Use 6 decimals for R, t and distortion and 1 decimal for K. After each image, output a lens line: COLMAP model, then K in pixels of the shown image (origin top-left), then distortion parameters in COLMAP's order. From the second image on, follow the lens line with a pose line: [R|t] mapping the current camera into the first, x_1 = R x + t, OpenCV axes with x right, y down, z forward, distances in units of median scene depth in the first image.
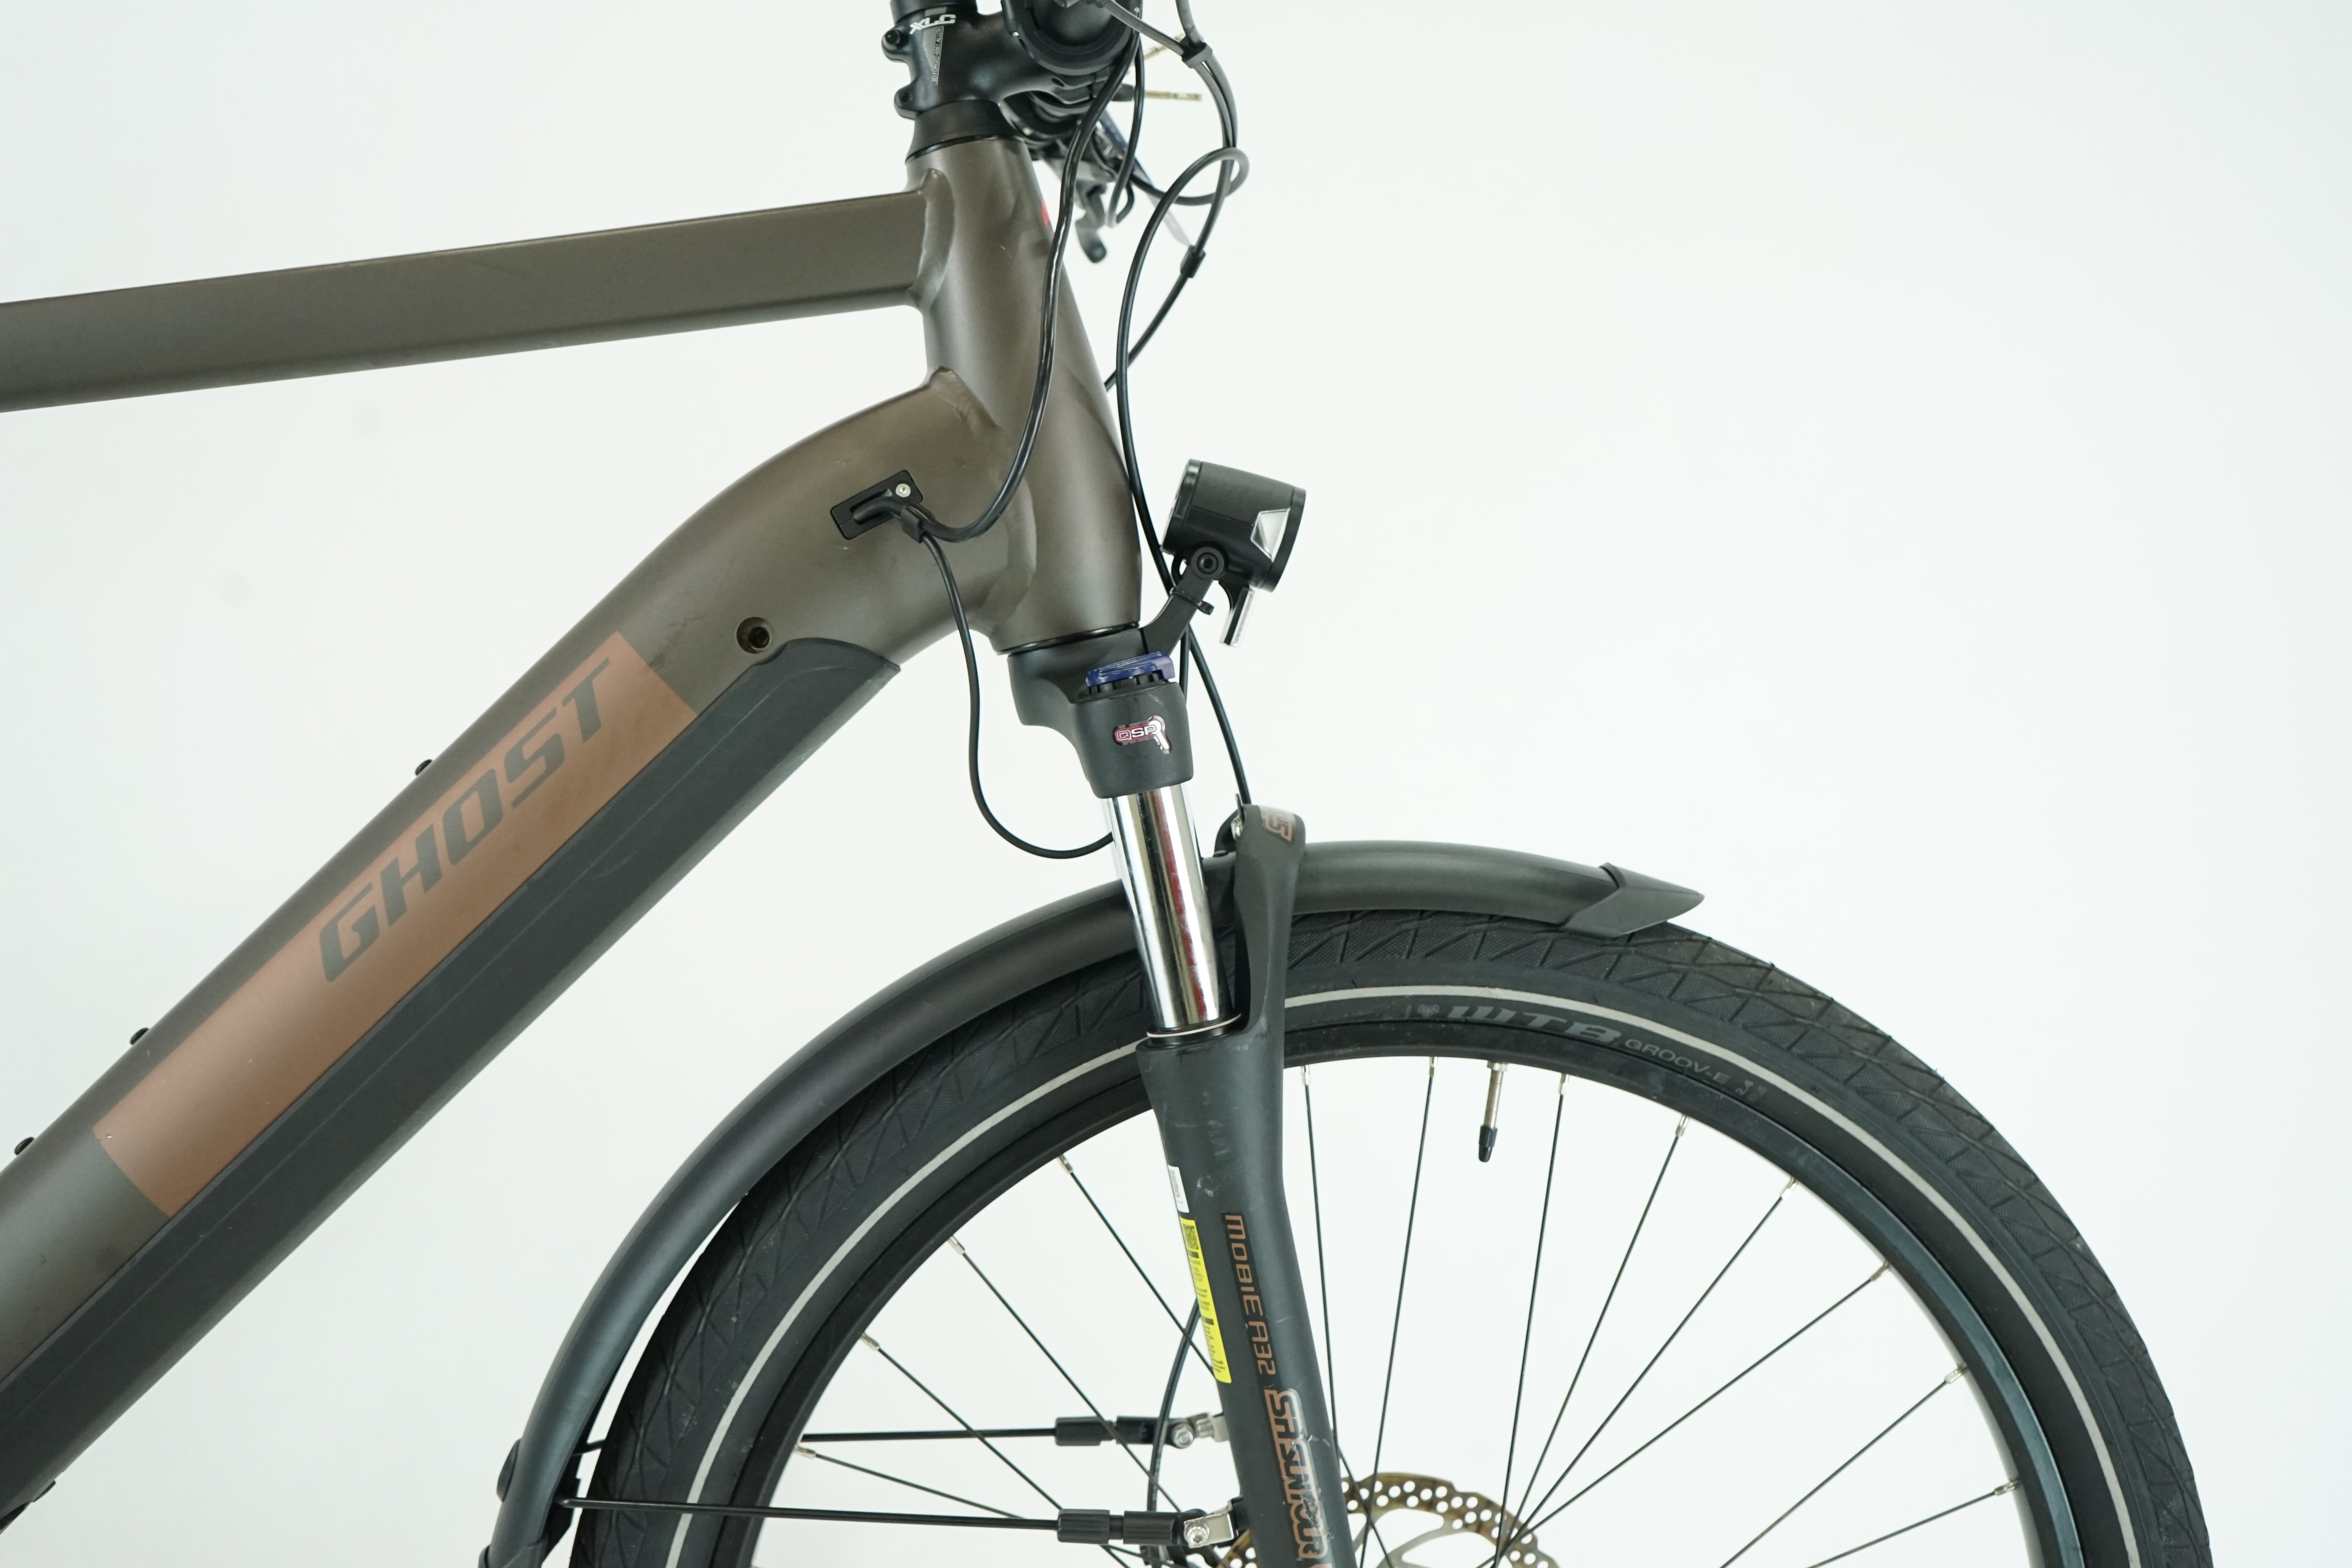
lens RADIAL K [[2190.8, 0, 1176.0], [0, 2190.8, 784.0], [0, 0, 1]] dist [-0.013689, -0.004423]
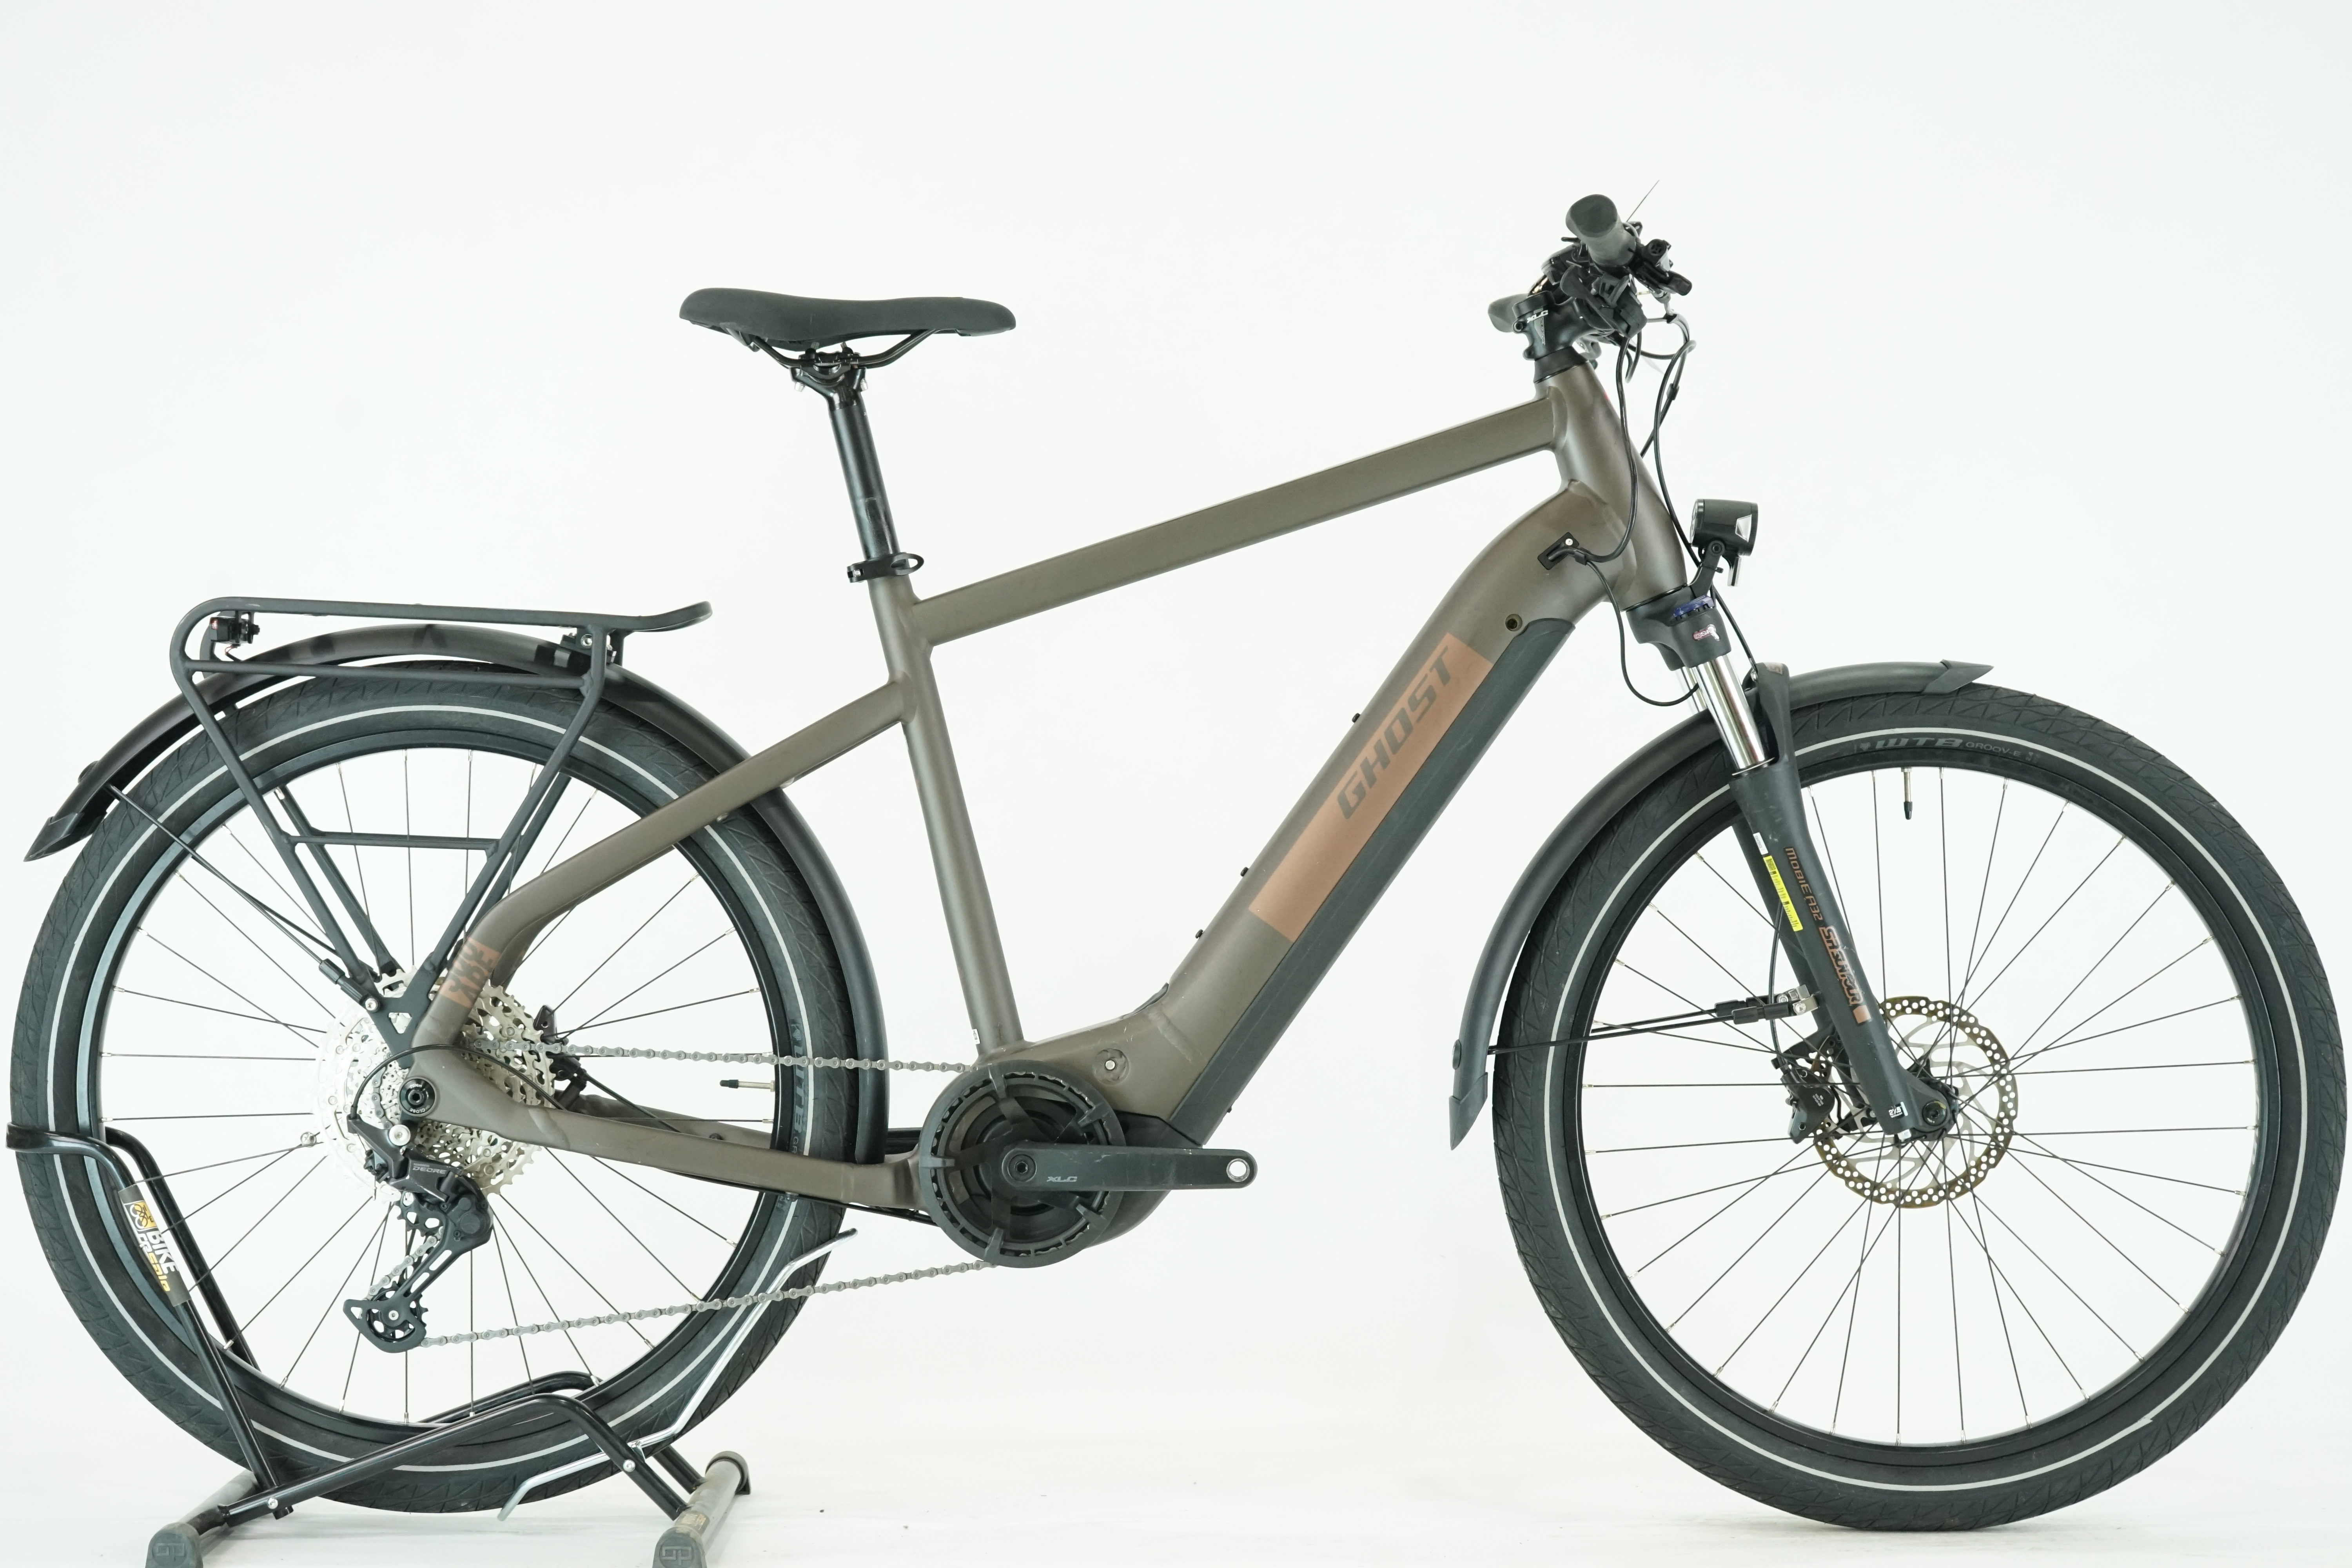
lens RADIAL K [[4442.3, 0, 1176.0], [0, 4442.3, 784.0], [0, 0, 1]] dist [-0.014591, 0.095070]
pose [[0.981759, -0.180643, -0.059307, -0.271446], [0.178297, 0.983047, -0.042752, 0.199218], [0.066025, 0.031398, 0.997324, -3.115607]]
